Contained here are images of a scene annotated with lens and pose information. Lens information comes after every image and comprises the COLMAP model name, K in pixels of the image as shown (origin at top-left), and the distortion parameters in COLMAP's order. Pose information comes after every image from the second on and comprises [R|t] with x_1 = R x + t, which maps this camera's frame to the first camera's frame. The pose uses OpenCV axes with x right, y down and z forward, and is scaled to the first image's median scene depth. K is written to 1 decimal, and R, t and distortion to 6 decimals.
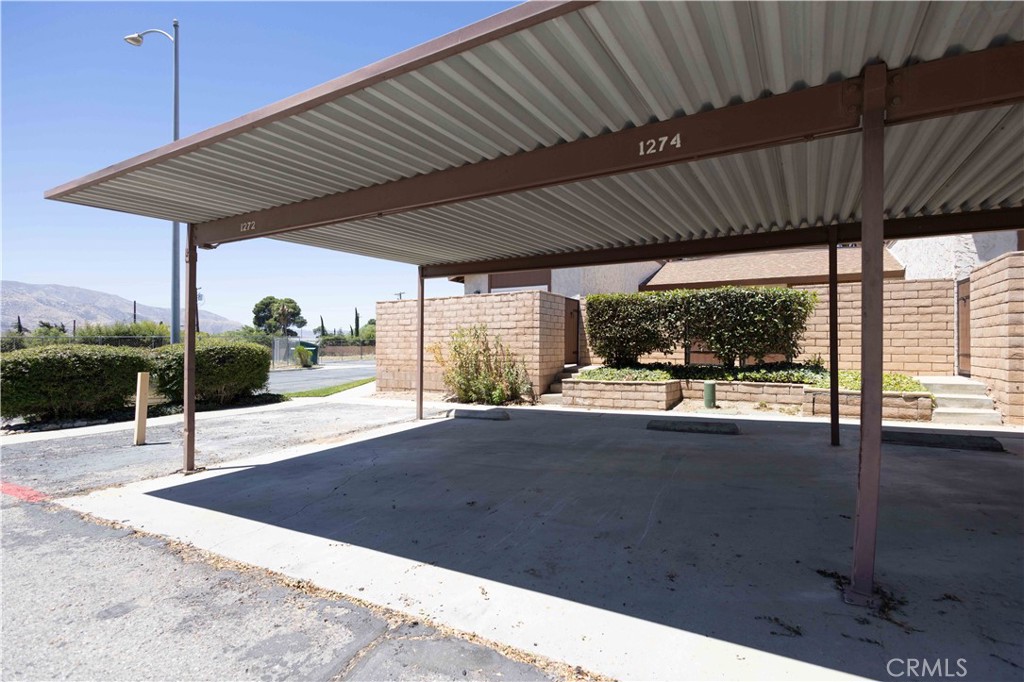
lens RADIAL K [[487.9, 0, 523.6], [0, 487.9, 339.2], [0, 0, 1]] dist [-0.001333, -0.000110]
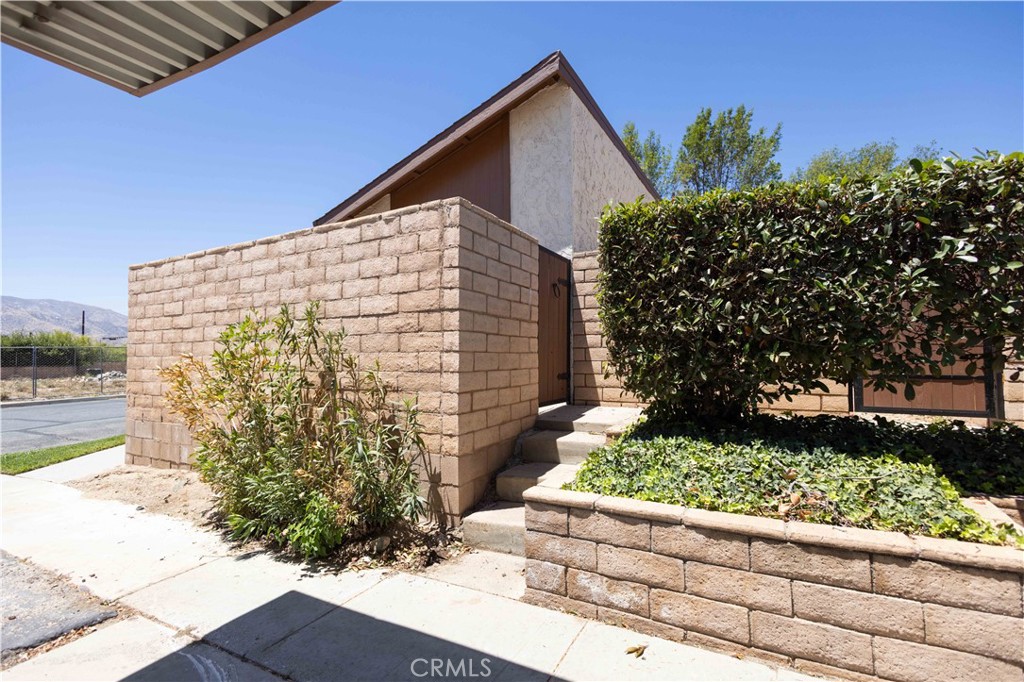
lens RADIAL K [[487.9, 0, 523.6], [0, 487.9, 339.2], [0, 0, 1]] dist [-0.001333, -0.000110]
pose [[0.999176, -0.004479, 0.040346, 0.061053], [0.005345, 0.999757, -0.021365, 0.003837], [-0.040241, 0.021563, 0.998957, 0.652849]]
